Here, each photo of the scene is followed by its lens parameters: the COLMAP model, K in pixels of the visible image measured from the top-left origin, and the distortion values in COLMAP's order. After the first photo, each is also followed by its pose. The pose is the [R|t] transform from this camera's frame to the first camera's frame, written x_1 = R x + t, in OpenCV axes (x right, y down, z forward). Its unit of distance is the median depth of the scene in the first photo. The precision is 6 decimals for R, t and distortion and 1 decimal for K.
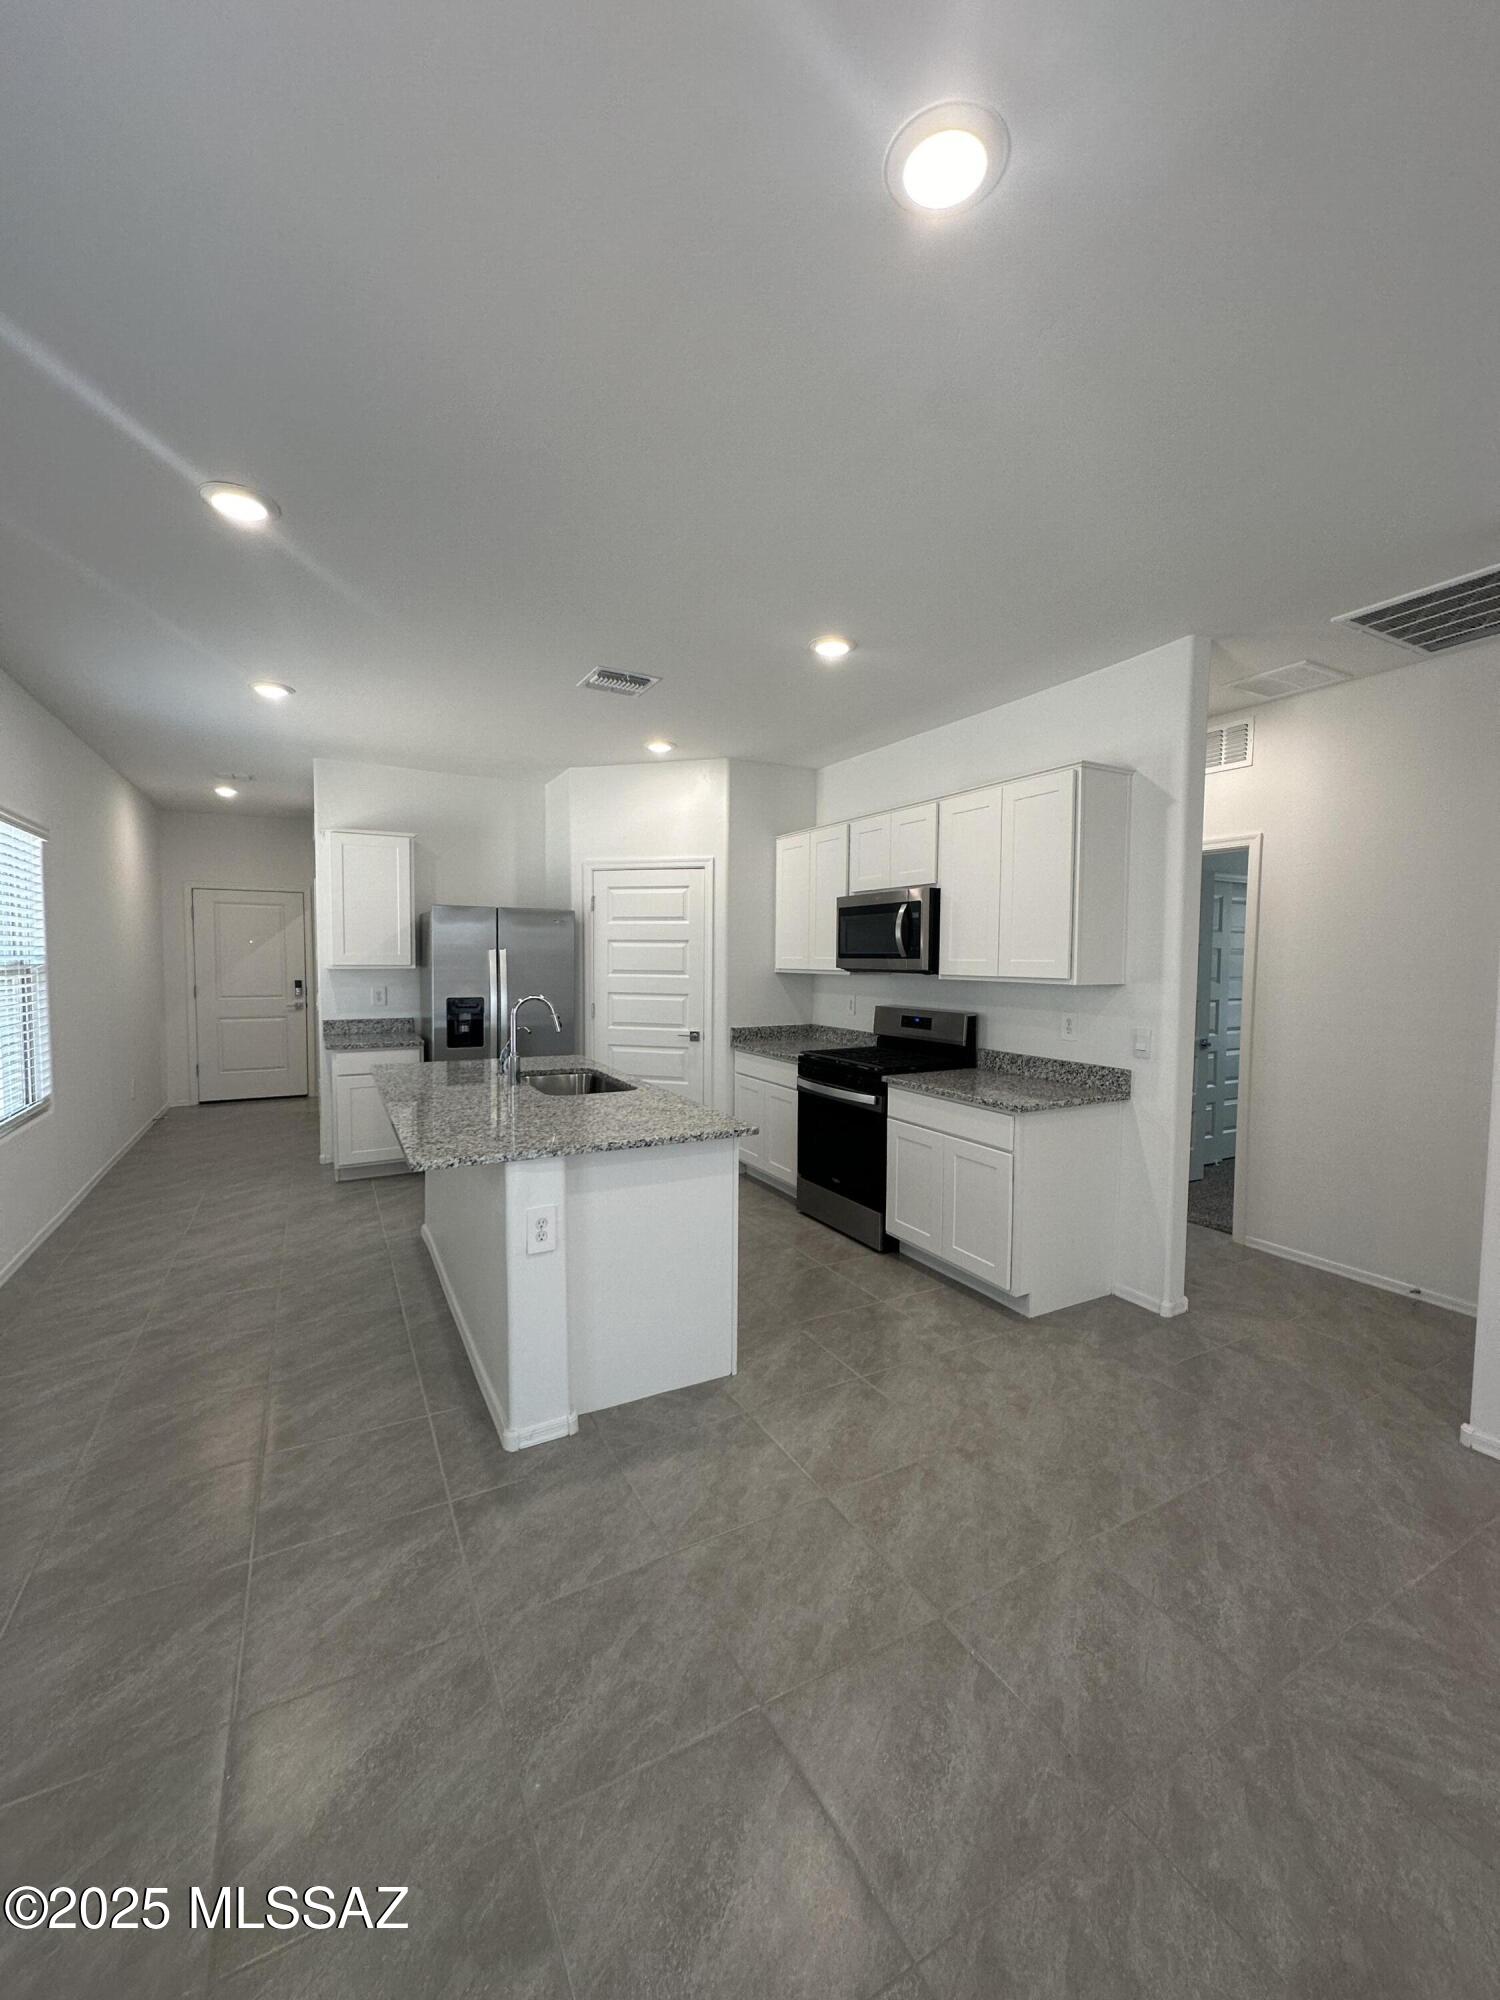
lens RADIAL K [[794.4, 0, 748.9], [0, 794.4, 997.2], [0, 0, 1]] dist [-0.002200, -0.000040]
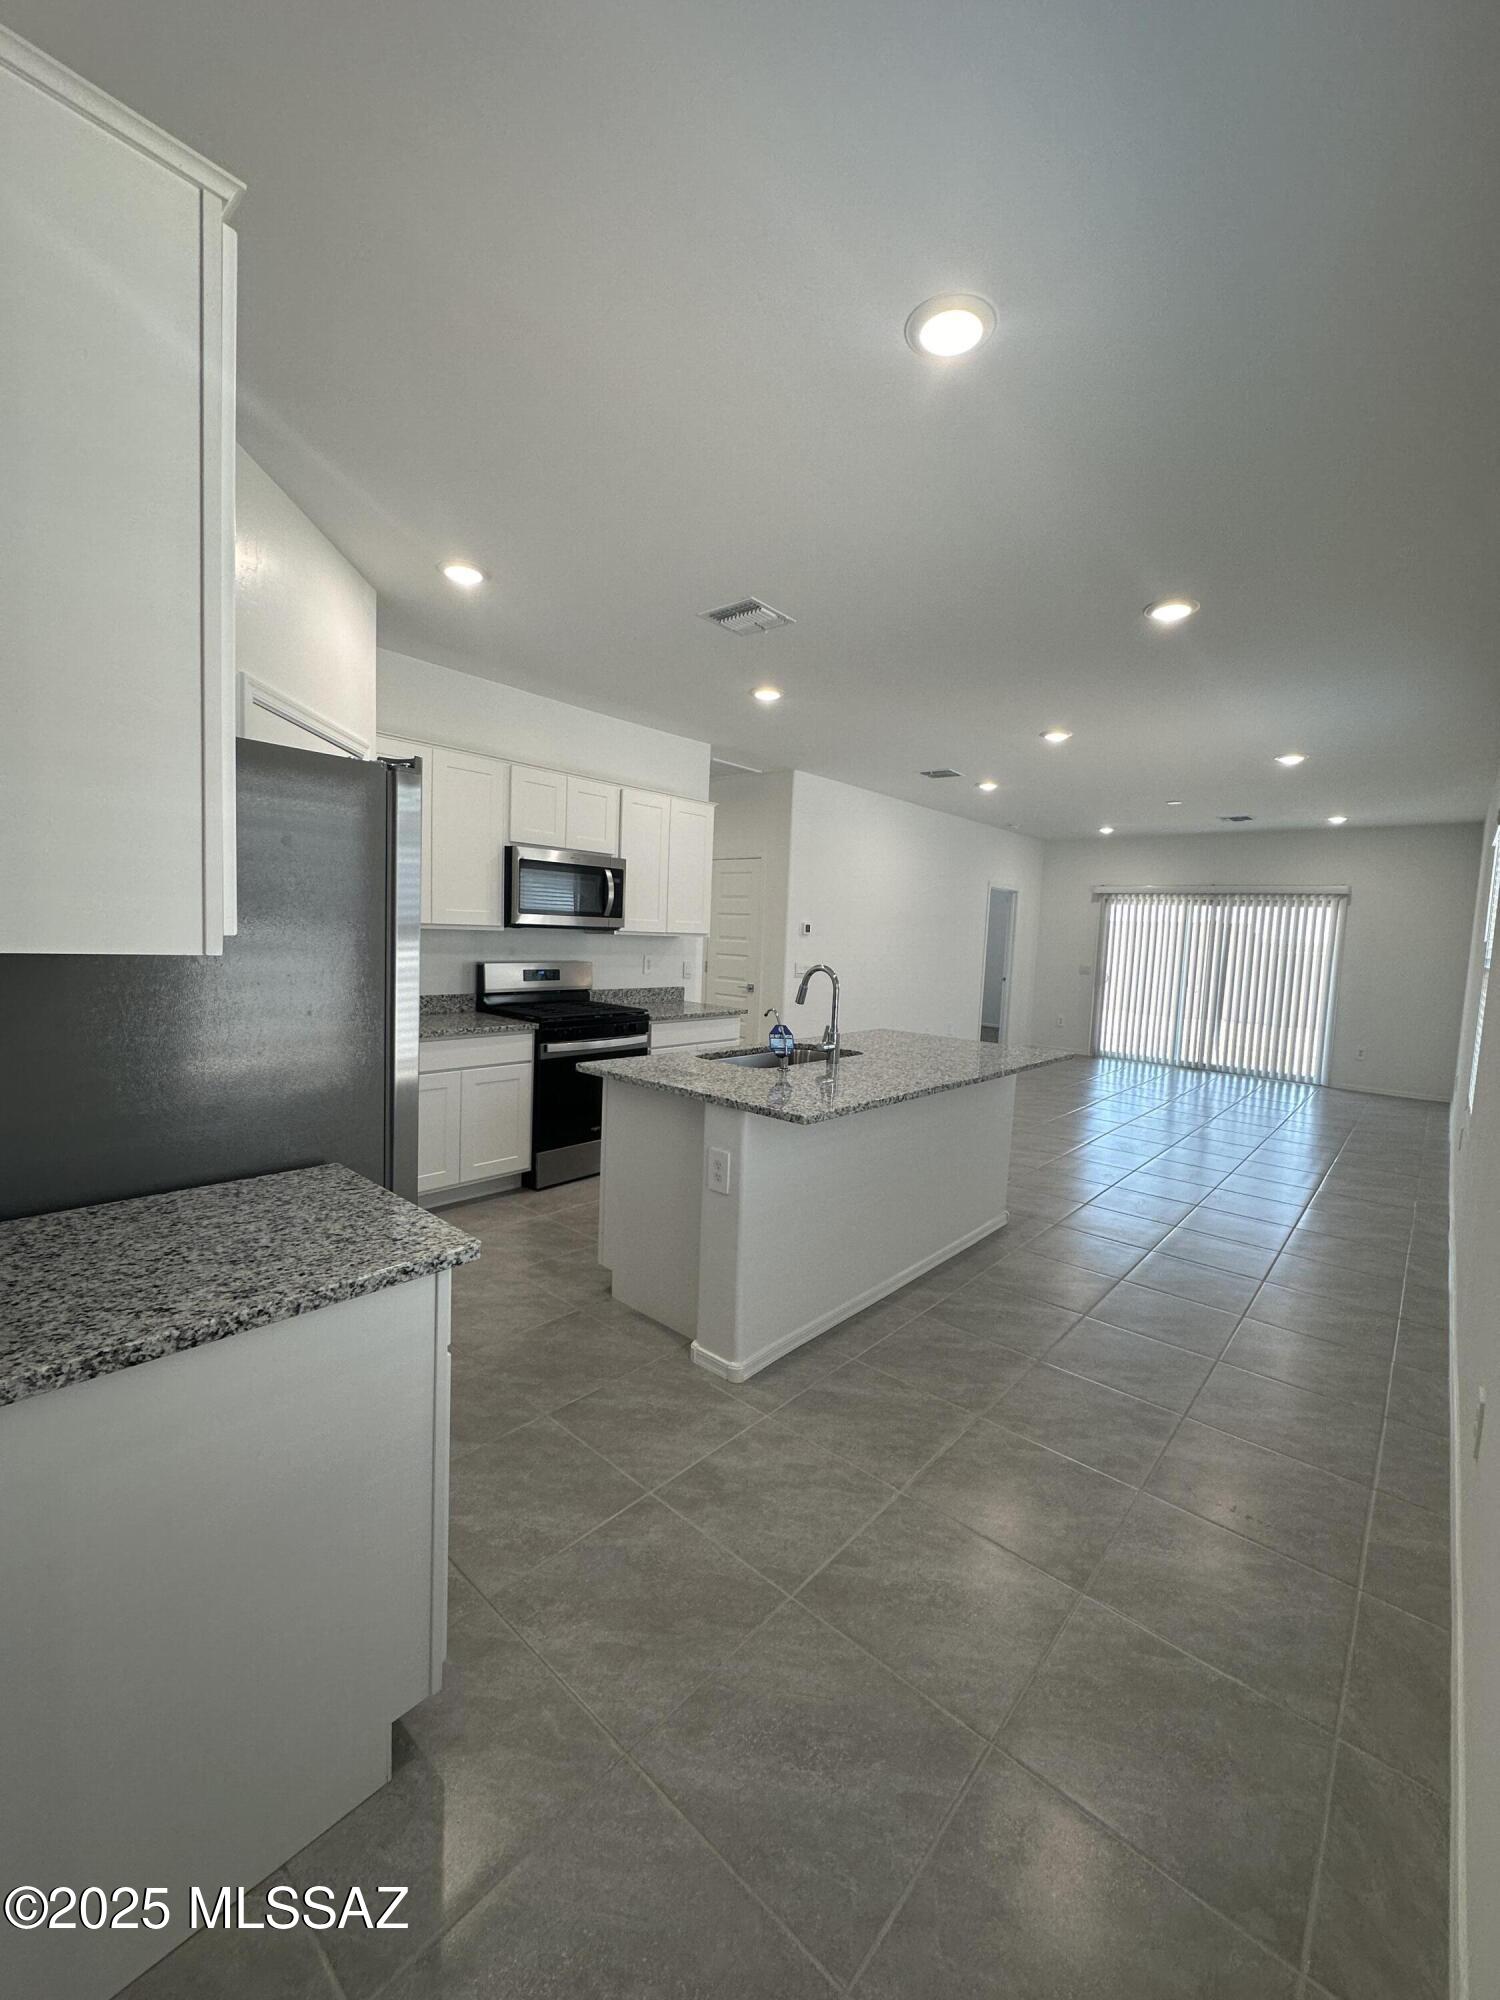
lens RADIAL K [[799.8, 0, 750.7], [0, 799.8, 1000.2], [0, 0, 1]] dist [-0.001038, 0.000087]
pose [[-0.345149, -0.104690, 0.932691, -0.868751], [0.003394, 0.993614, 0.112784, -0.053343], [-0.938542, 0.042092, -0.342590, 1.085795]]
